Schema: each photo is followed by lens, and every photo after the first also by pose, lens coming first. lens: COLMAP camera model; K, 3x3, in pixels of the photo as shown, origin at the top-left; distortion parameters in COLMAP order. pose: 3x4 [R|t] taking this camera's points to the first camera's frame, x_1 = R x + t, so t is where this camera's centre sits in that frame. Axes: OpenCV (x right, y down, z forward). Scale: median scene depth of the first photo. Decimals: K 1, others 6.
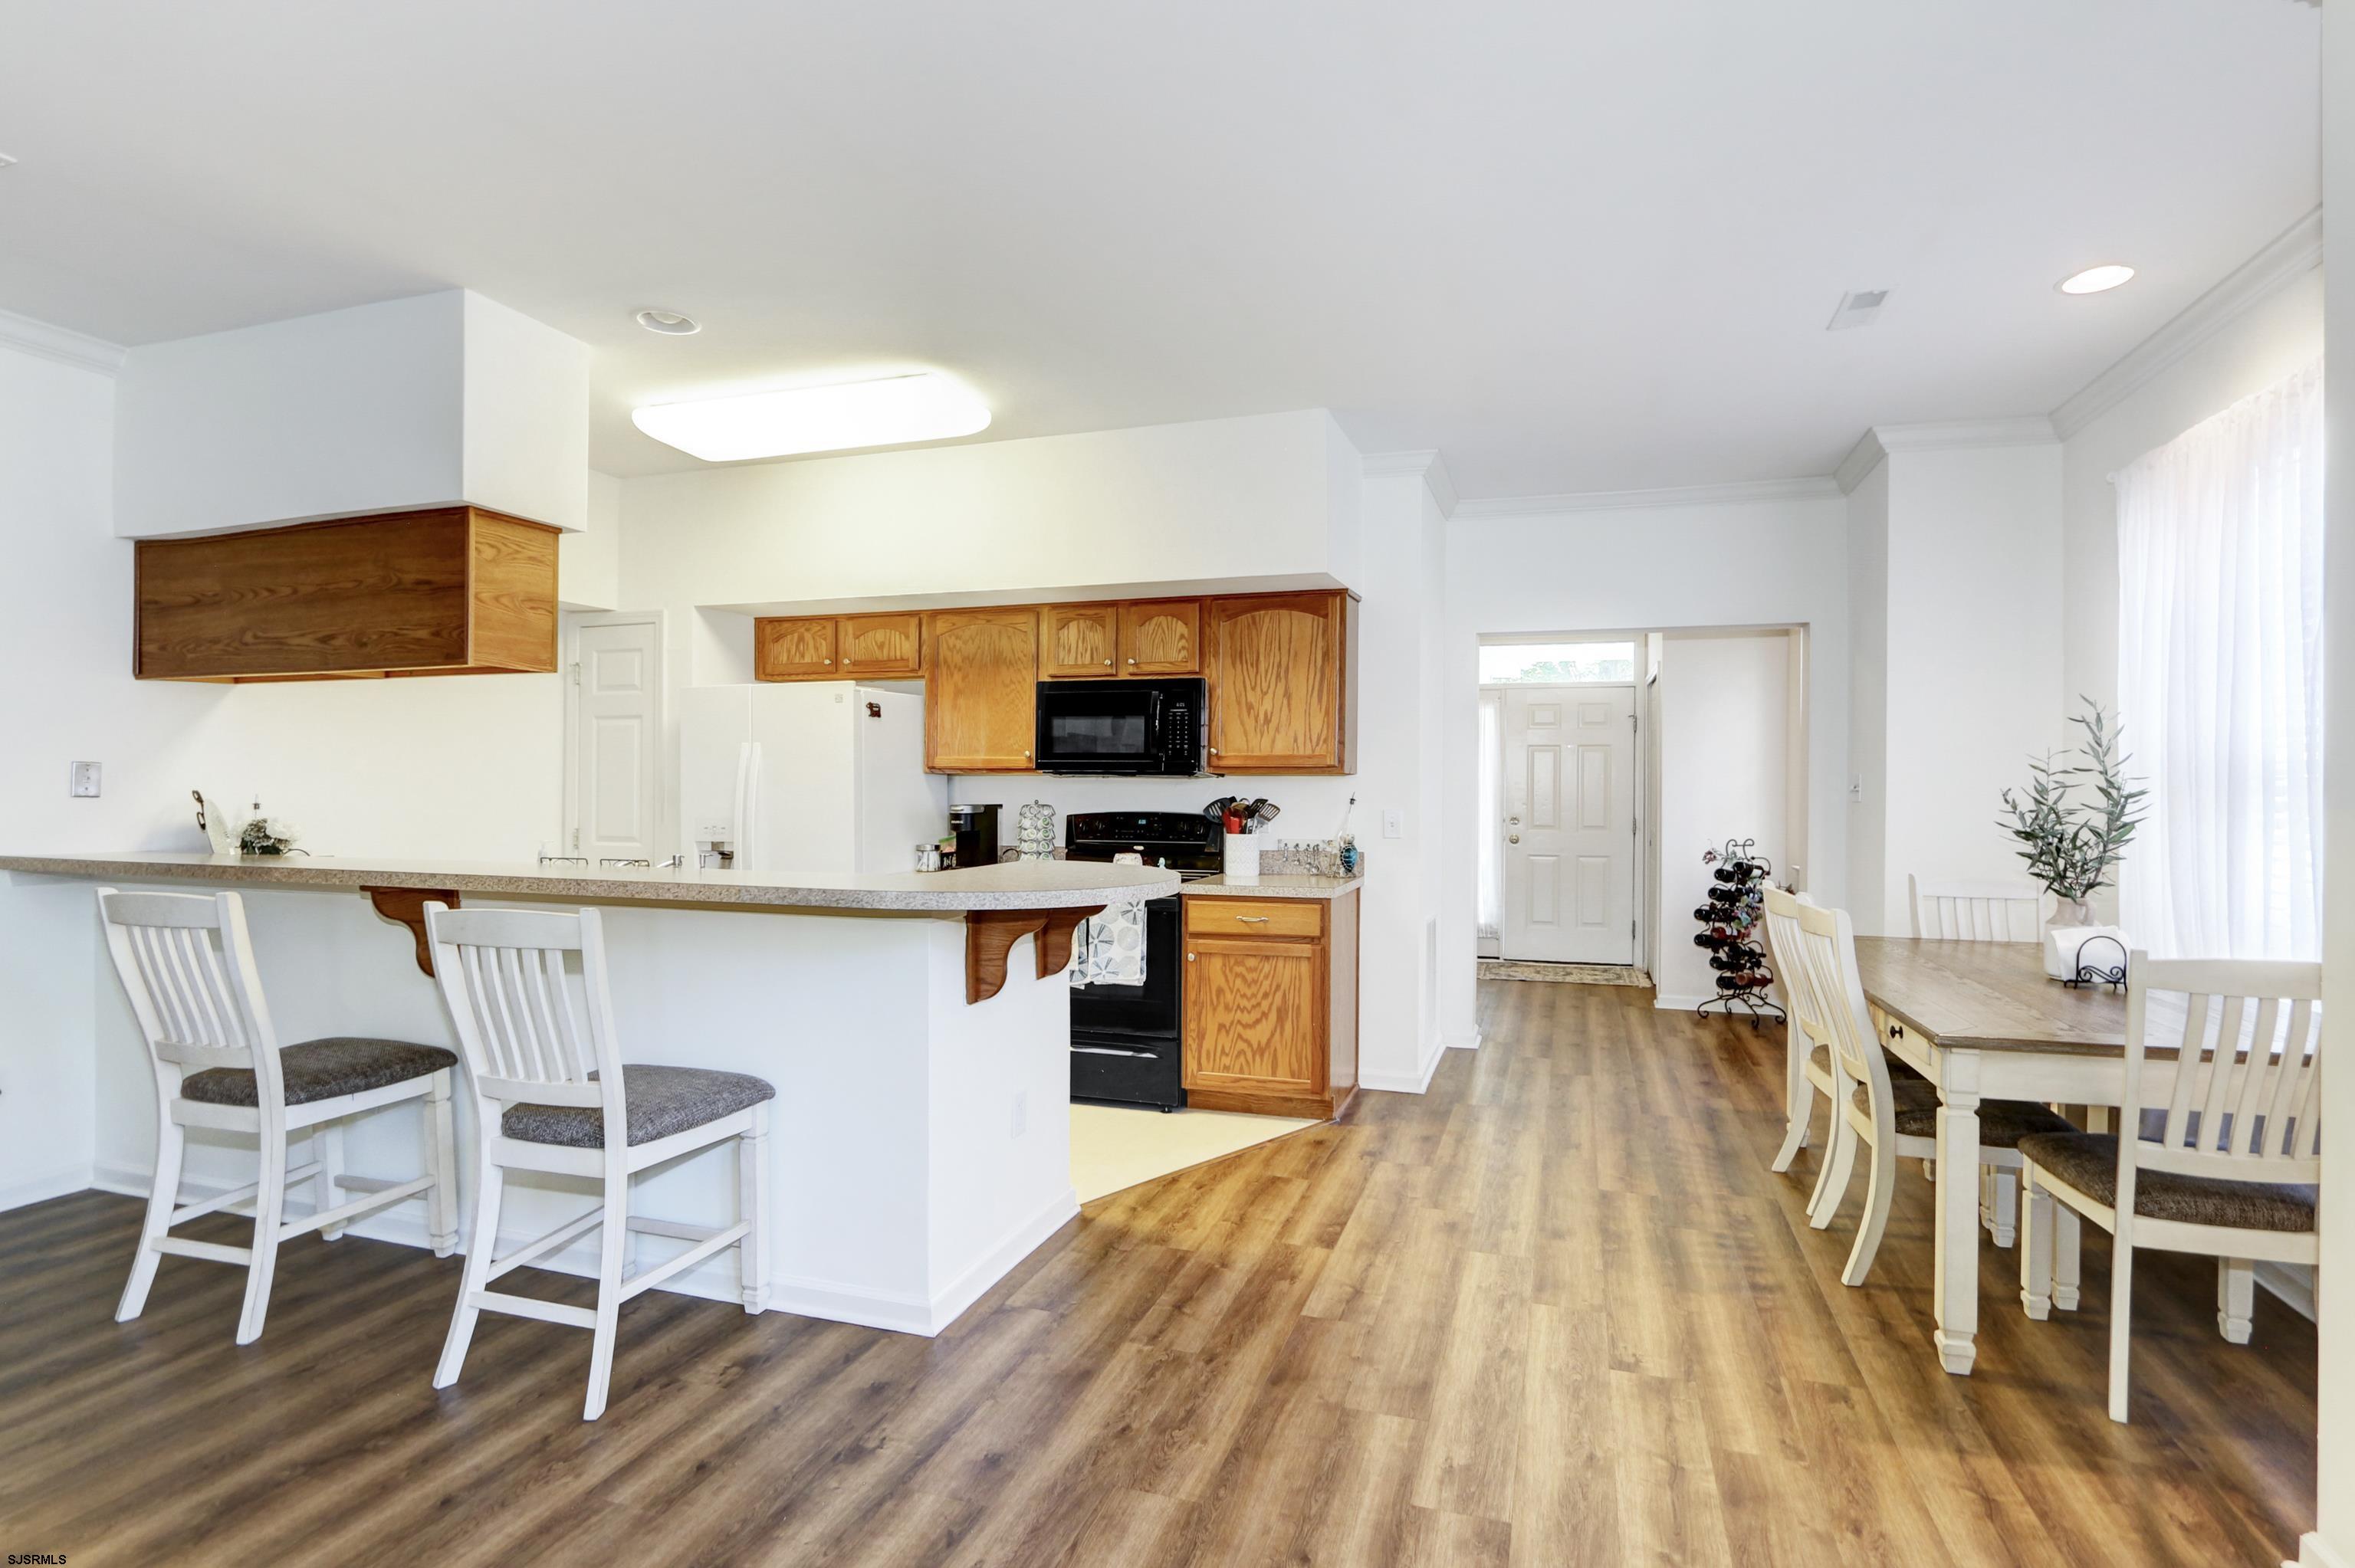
lens RADIAL K [[1162.0, 0, 1204.7], [0, 1162.0, 786.5], [0, 0, 1]] dist [-0.015305, 0.002055]
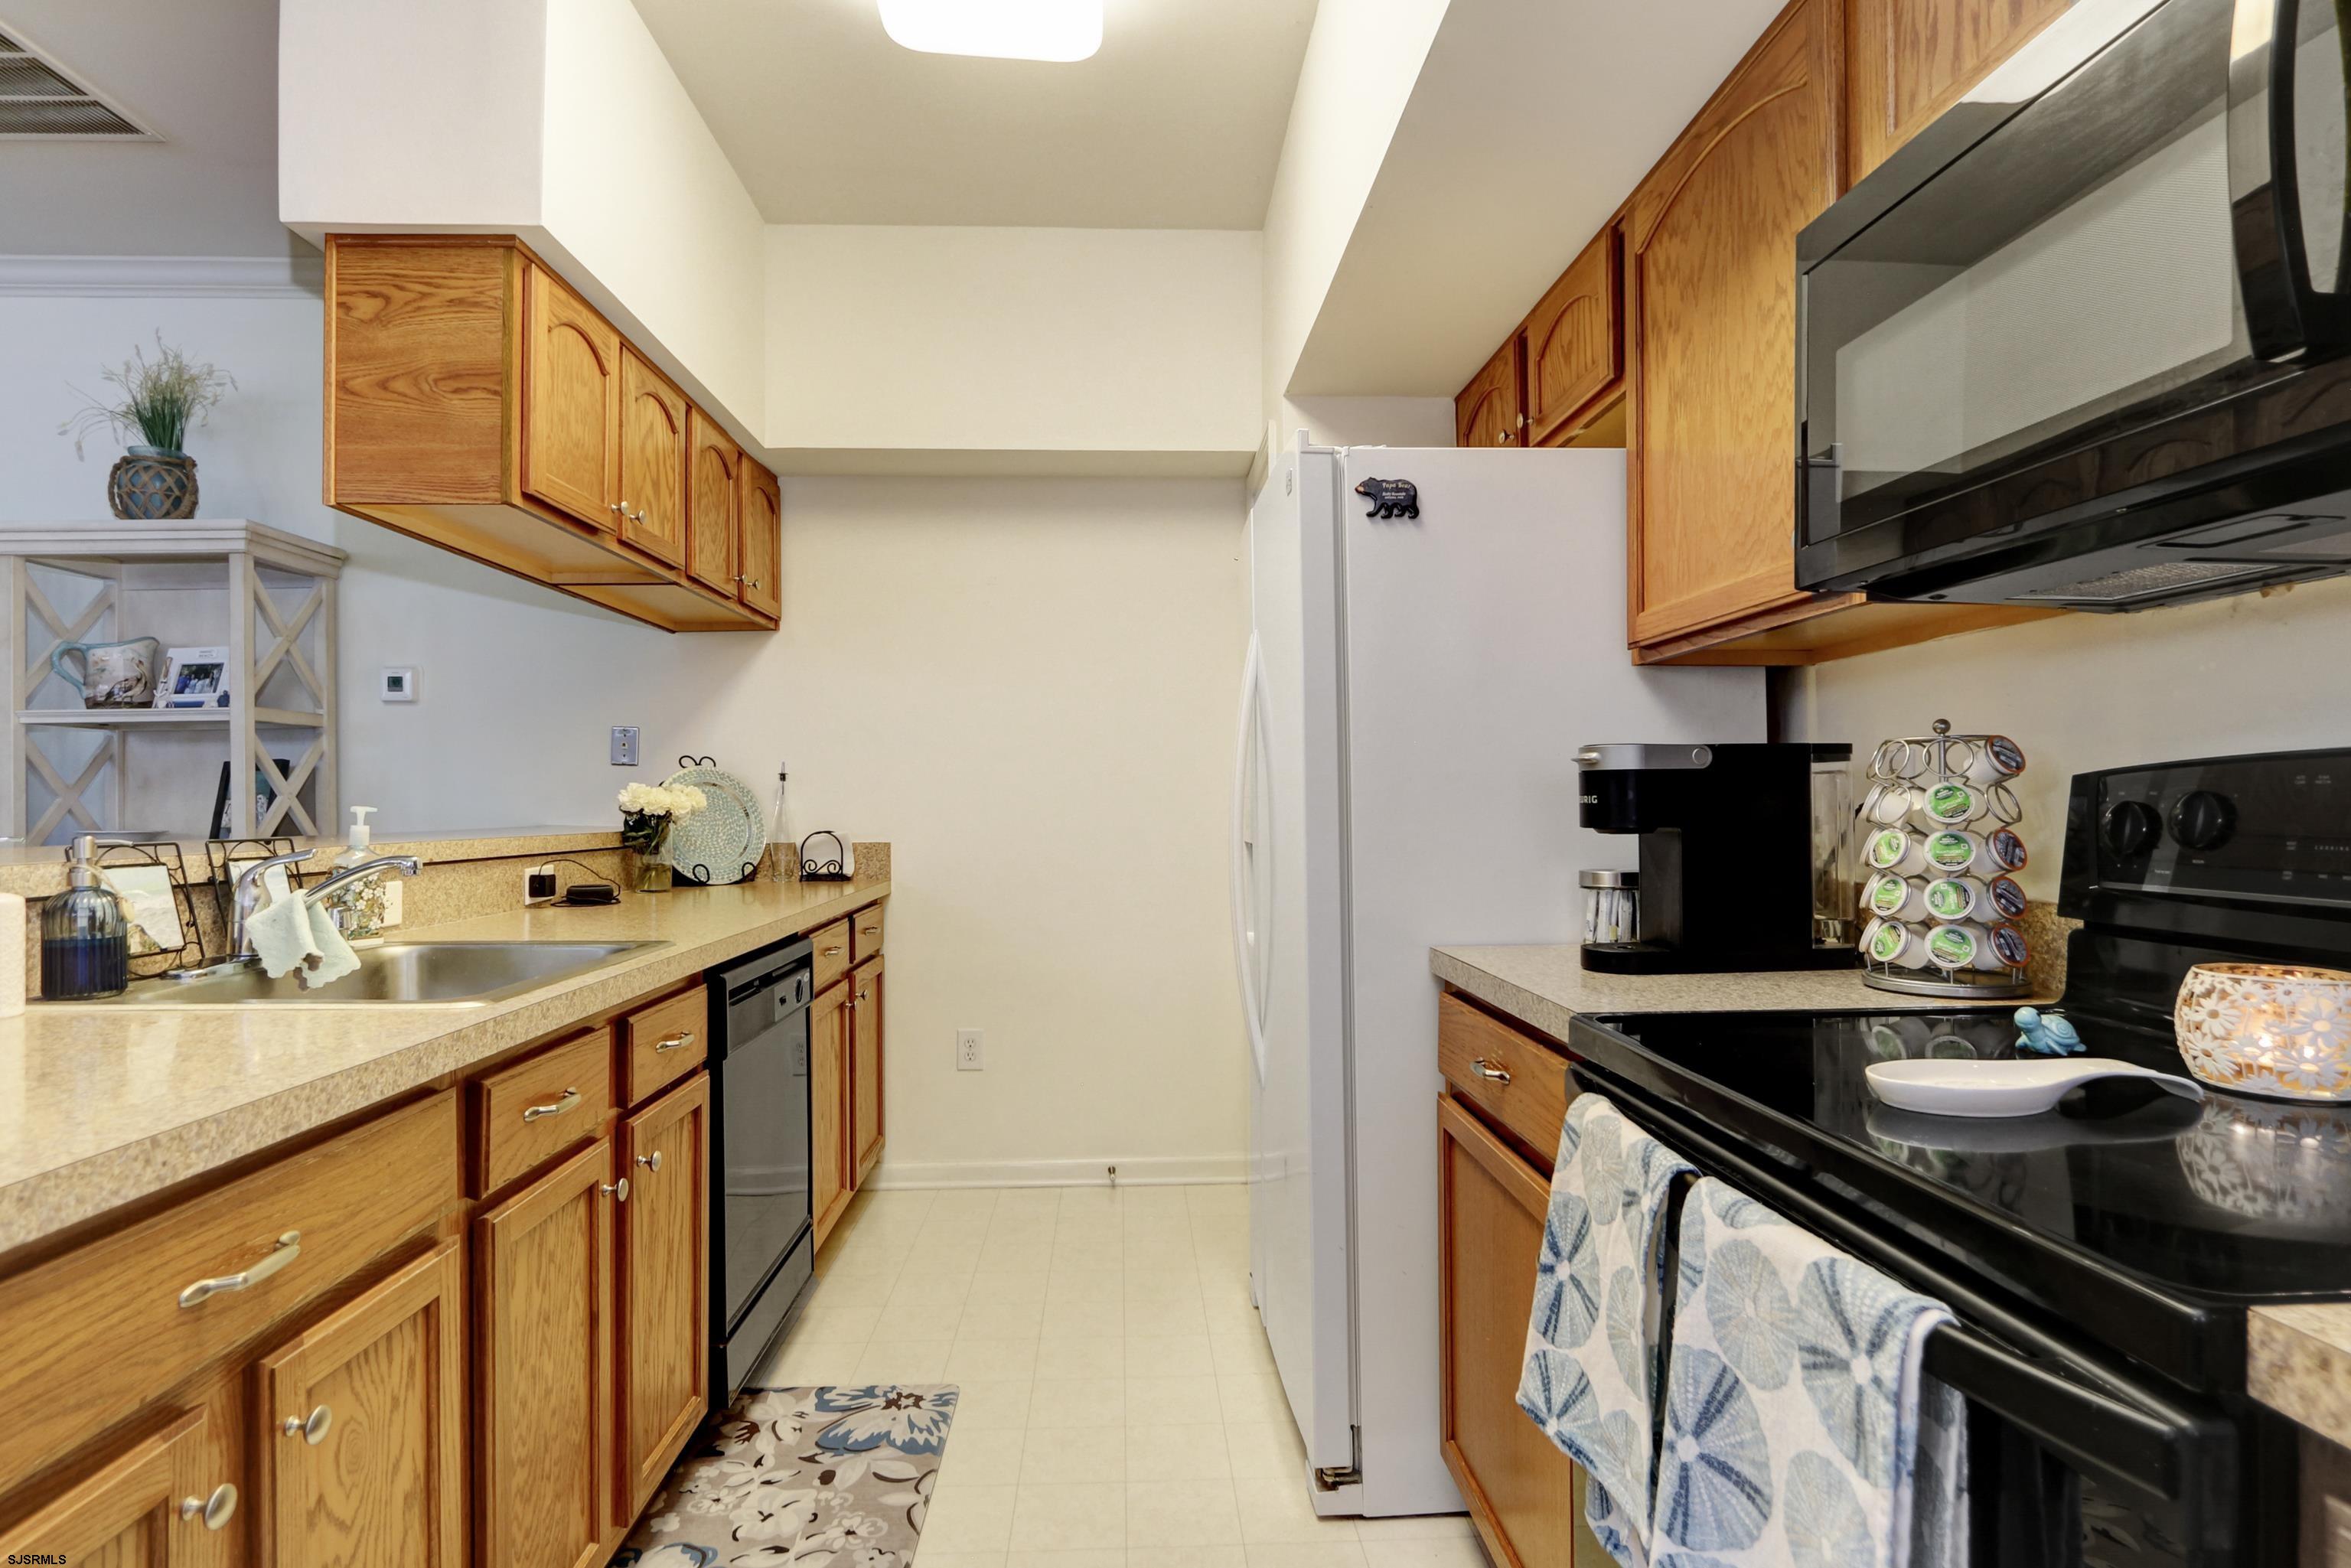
lens RADIAL K [[1178.3, 0, 1177.4], [0, 1178.3, 793.9], [0, 0, 1]] dist [-0.014349, 0.000646]
pose [[0.351320, -0.012525, -0.936172, 0.045021], [0.003088, 0.999921, -0.012219, 0.034164], [0.936250, 0.001402, 0.351331, 0.825357]]
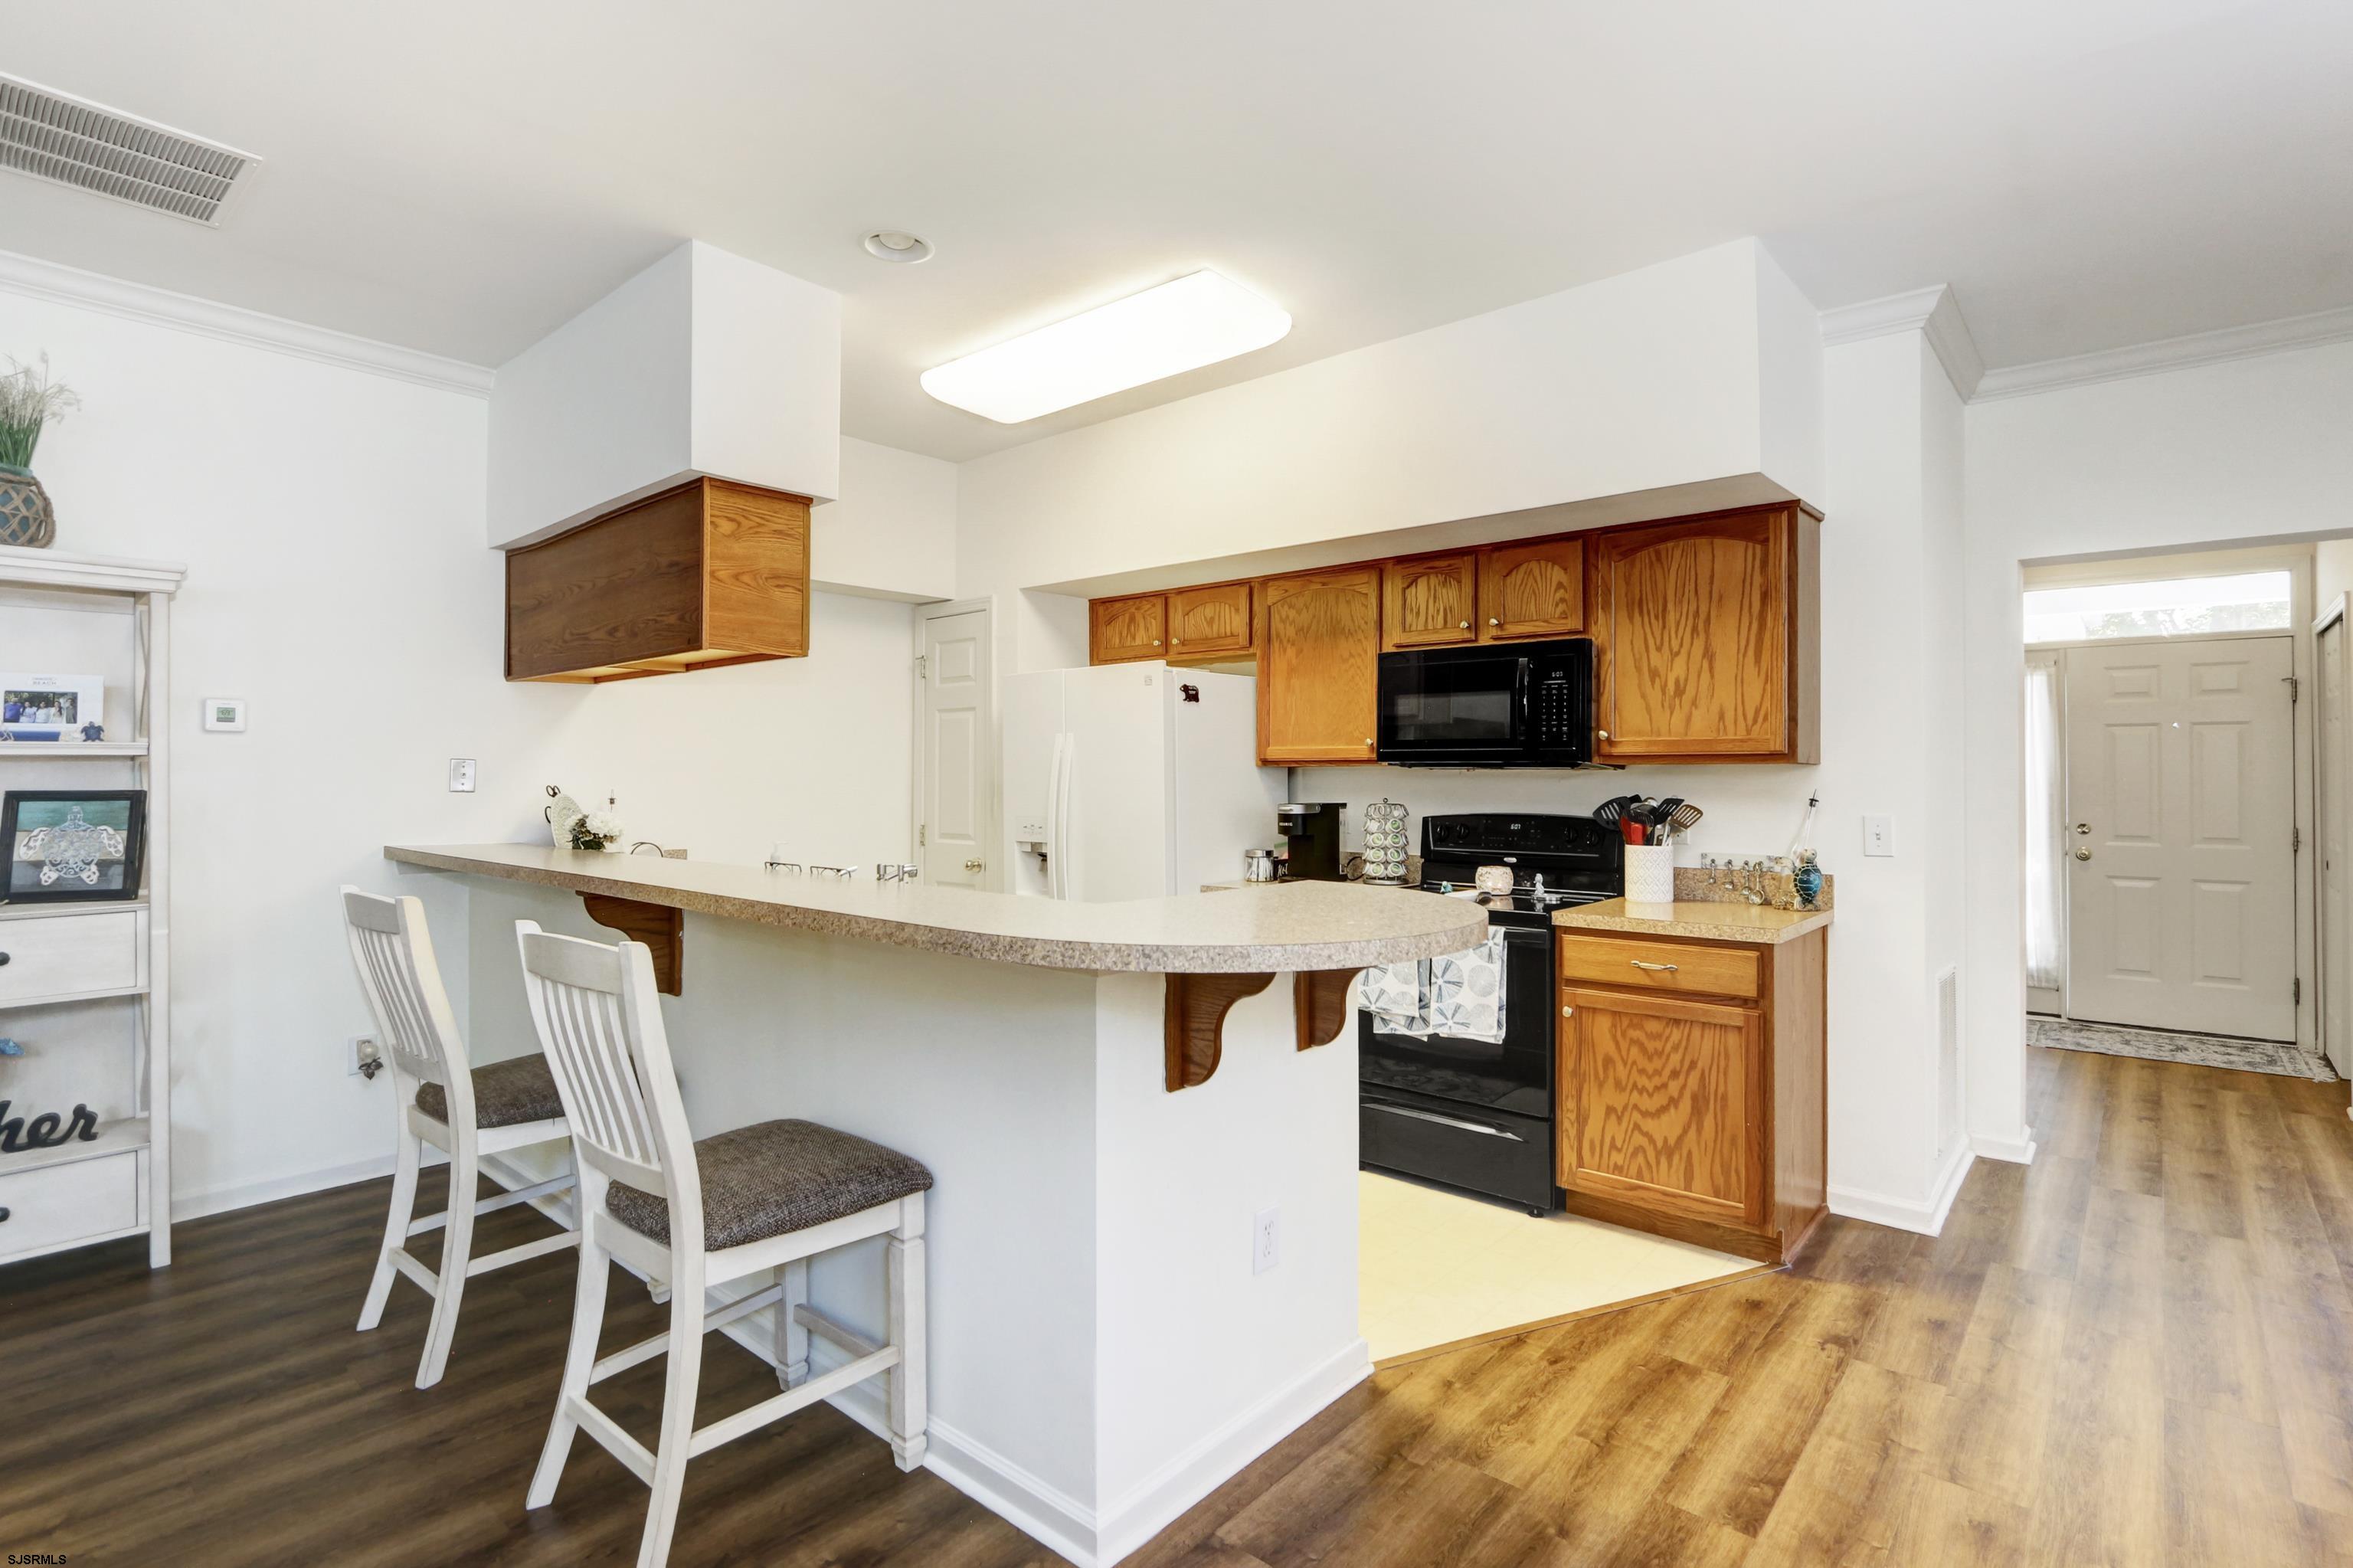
lens RADIAL K [[1143.1, 0, 1191.8], [0, 1143.1, 755.8], [0, 0, 1]] dist [-0.014169, 0.001030]
pose [[0.921498, -0.009509, -0.388268, 0.049008], [0.000540, 0.999731, -0.023204, 0.000354], [0.388384, 0.021173, 0.921254, 0.220265]]
